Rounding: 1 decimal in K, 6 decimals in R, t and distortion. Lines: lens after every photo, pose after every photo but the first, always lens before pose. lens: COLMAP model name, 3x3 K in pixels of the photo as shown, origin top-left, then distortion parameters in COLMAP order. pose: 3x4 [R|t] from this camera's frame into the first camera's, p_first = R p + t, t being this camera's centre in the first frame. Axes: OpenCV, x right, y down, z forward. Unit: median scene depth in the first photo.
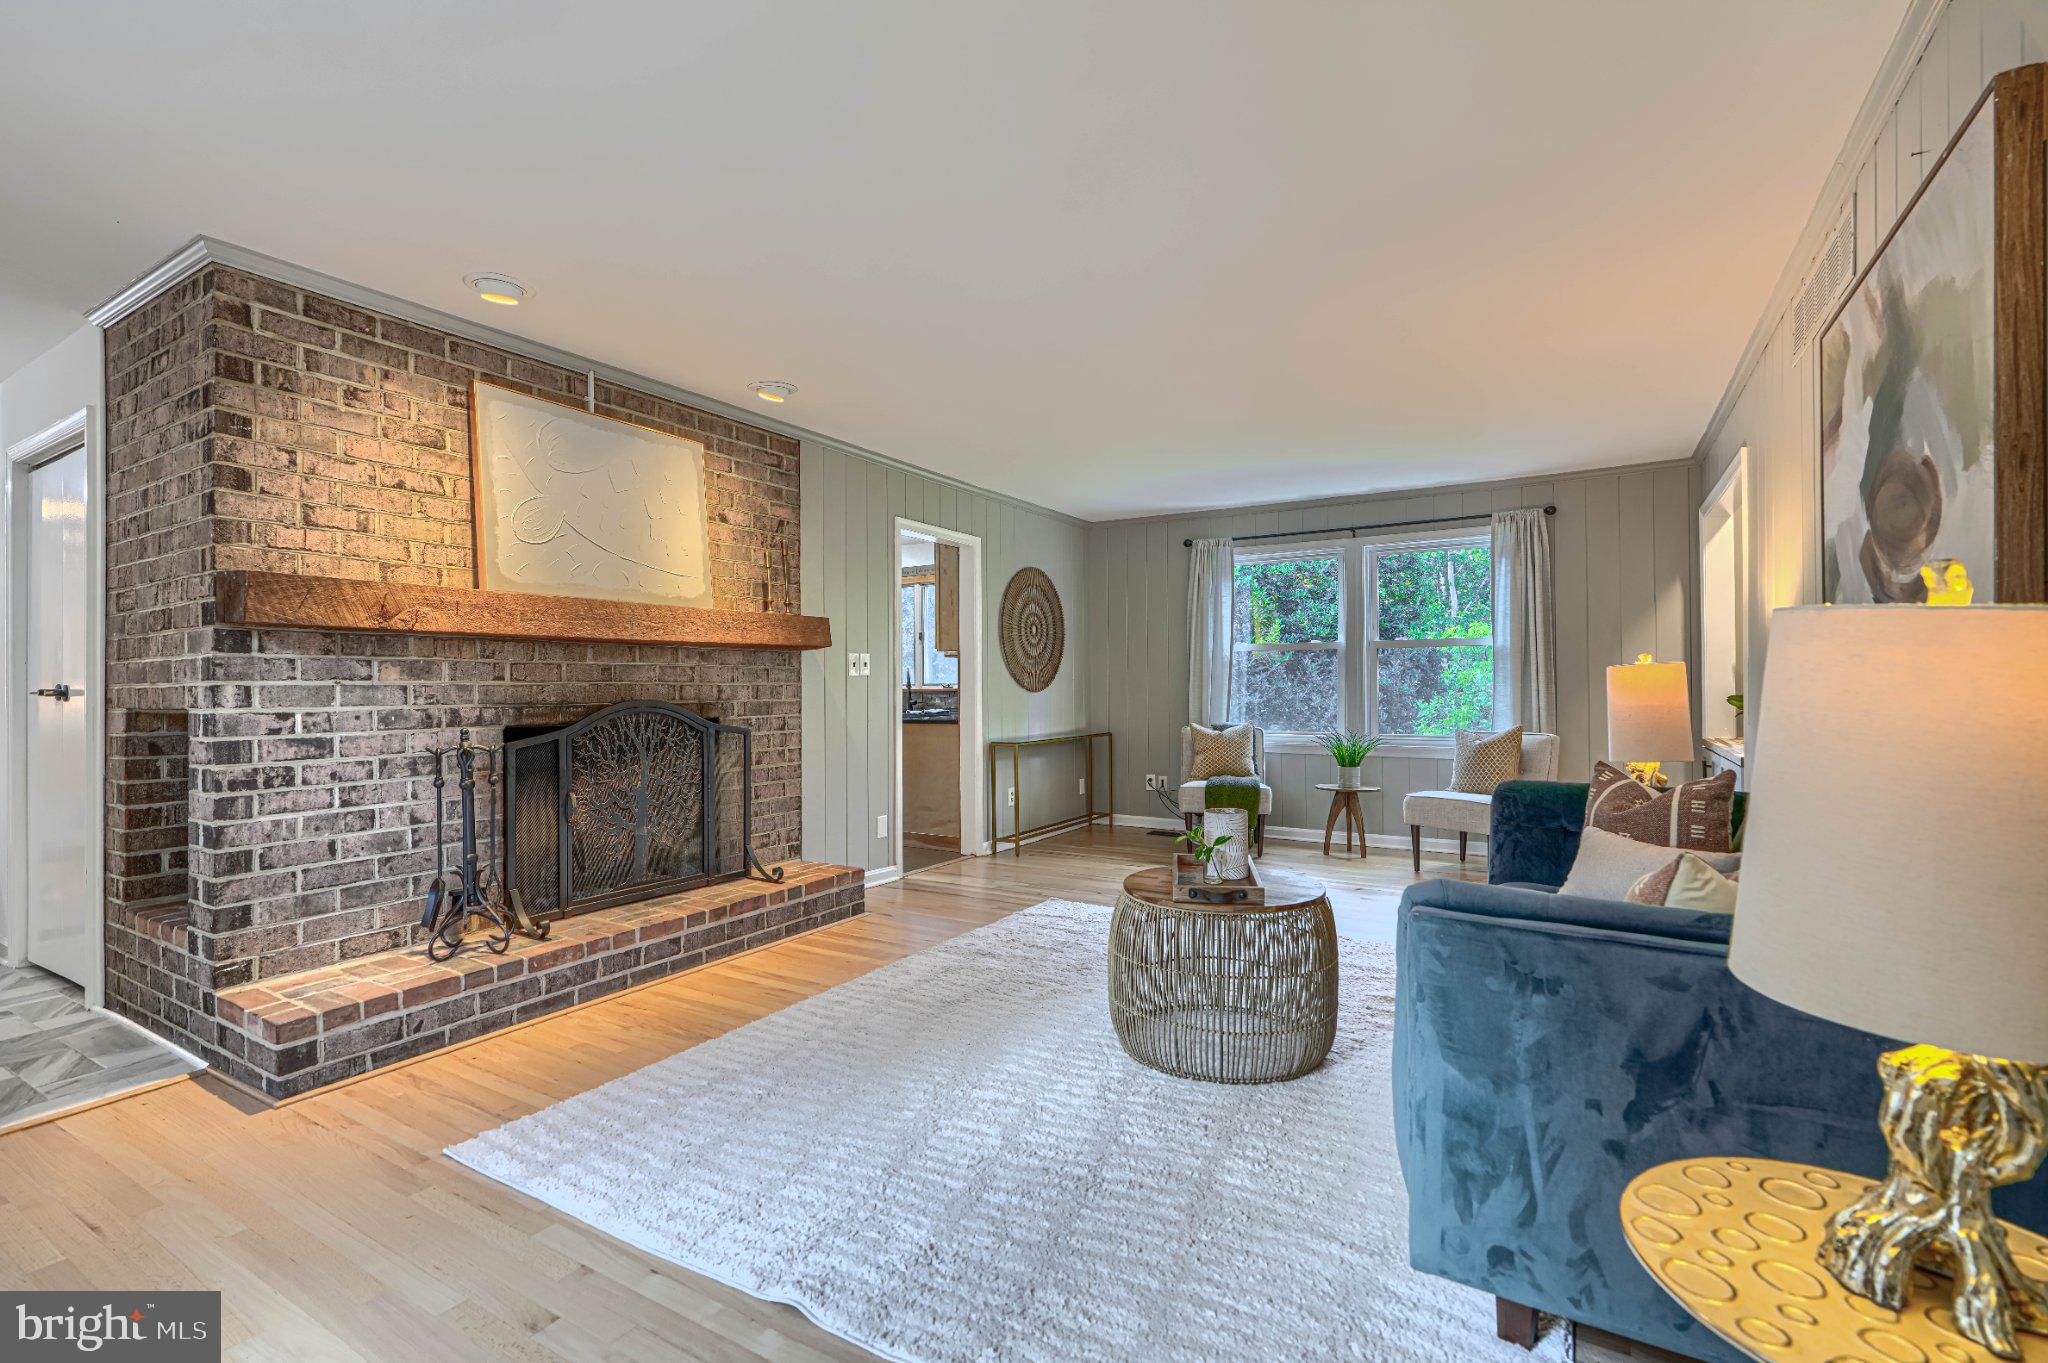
lens RADIAL K [[932.9, 0, 1019.3], [0, 932.9, 680.7], [0, 0, 1]] dist [0.000613, -0.000256]
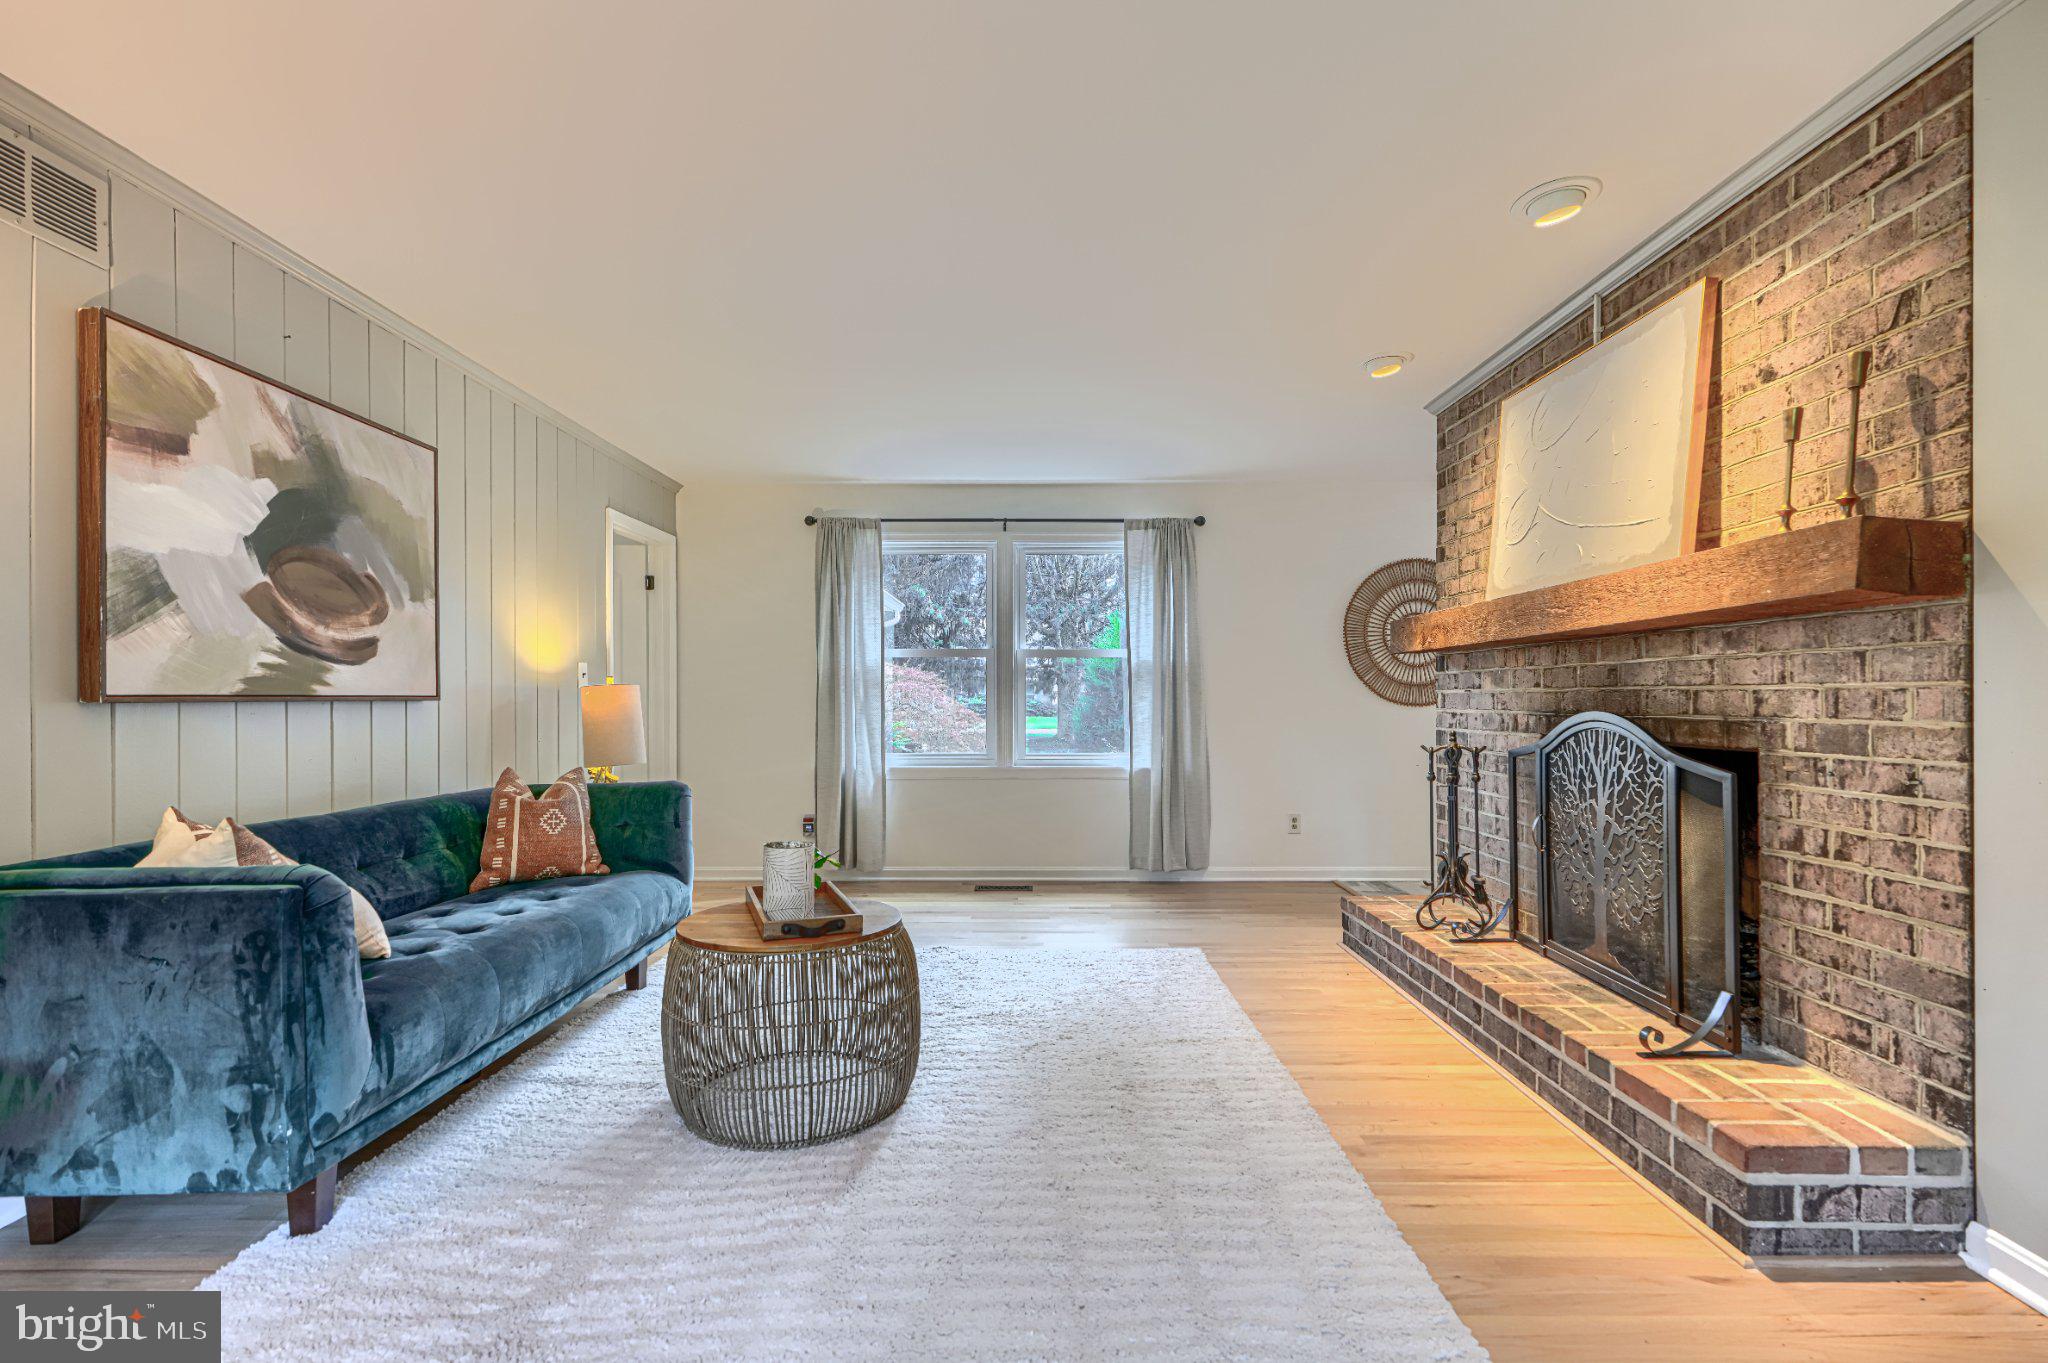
lens RADIAL K [[932.9, 0, 1023.2], [0, 932.9, 697.5], [0, 0, 1]] dist [0.000613, -0.000256]
pose [[-0.856289, 0.006679, -0.516454, 0.329301], [0.010866, 0.999928, -0.005083, 0.007682], [0.516383, -0.009964, -0.856300, 1.271645]]
